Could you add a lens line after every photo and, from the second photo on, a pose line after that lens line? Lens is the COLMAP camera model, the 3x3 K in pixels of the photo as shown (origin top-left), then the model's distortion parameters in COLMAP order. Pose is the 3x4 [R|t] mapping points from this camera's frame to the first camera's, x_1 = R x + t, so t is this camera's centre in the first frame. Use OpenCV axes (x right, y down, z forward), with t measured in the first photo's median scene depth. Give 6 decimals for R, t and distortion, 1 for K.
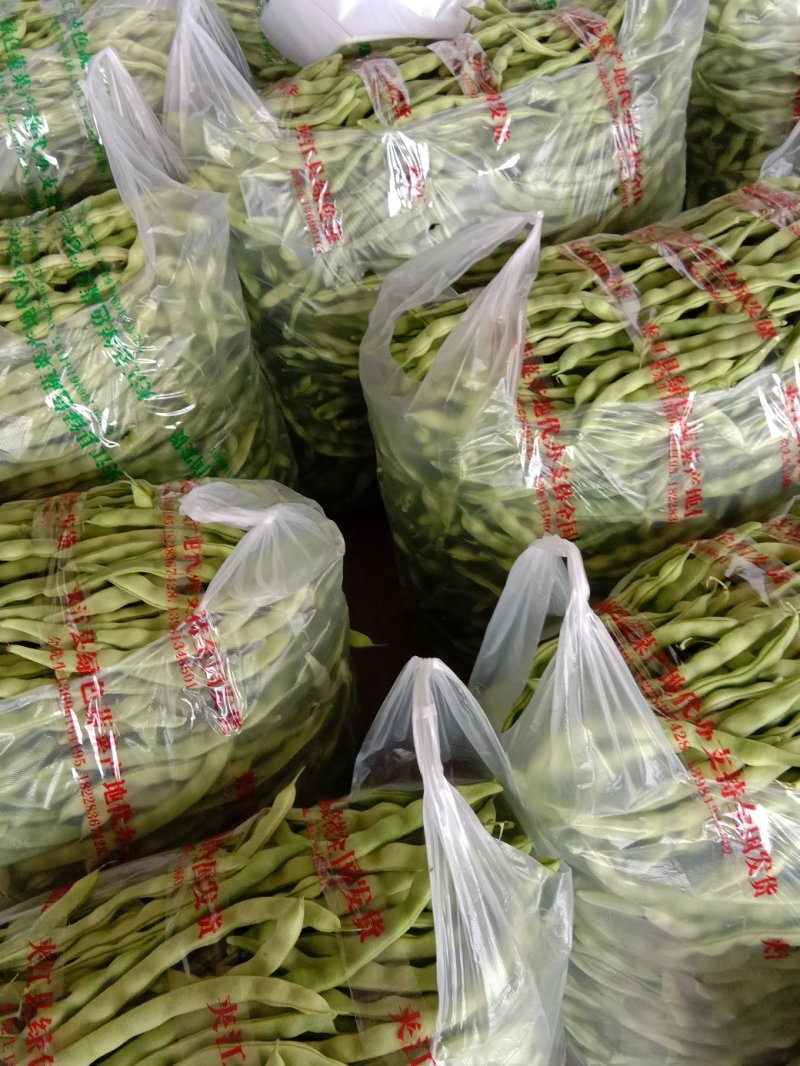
lens RADIAL K [[959.7, 0, 400.0], [0, 959.7, 533.0], [0, 0, 1]] dist [0.089255, -0.187800]
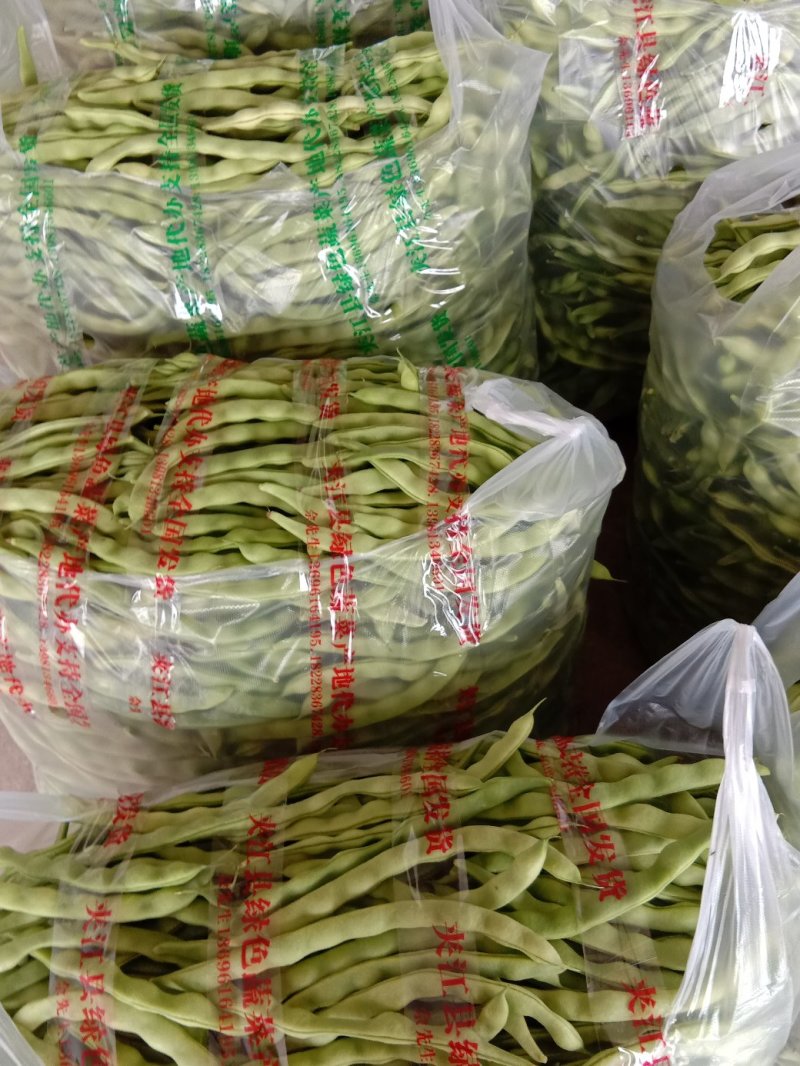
lens RADIAL K [[959.7, 0, 400.0], [0, 959.7, 533.0], [0, 0, 1]] dist [0.089255, -0.187800]
pose [[0.974713, 0.195687, -0.107893, -0.148661], [-0.182929, 0.976056, 0.117692, 0.001263], [0.128341, -0.094980, 0.987172, 0.065125]]
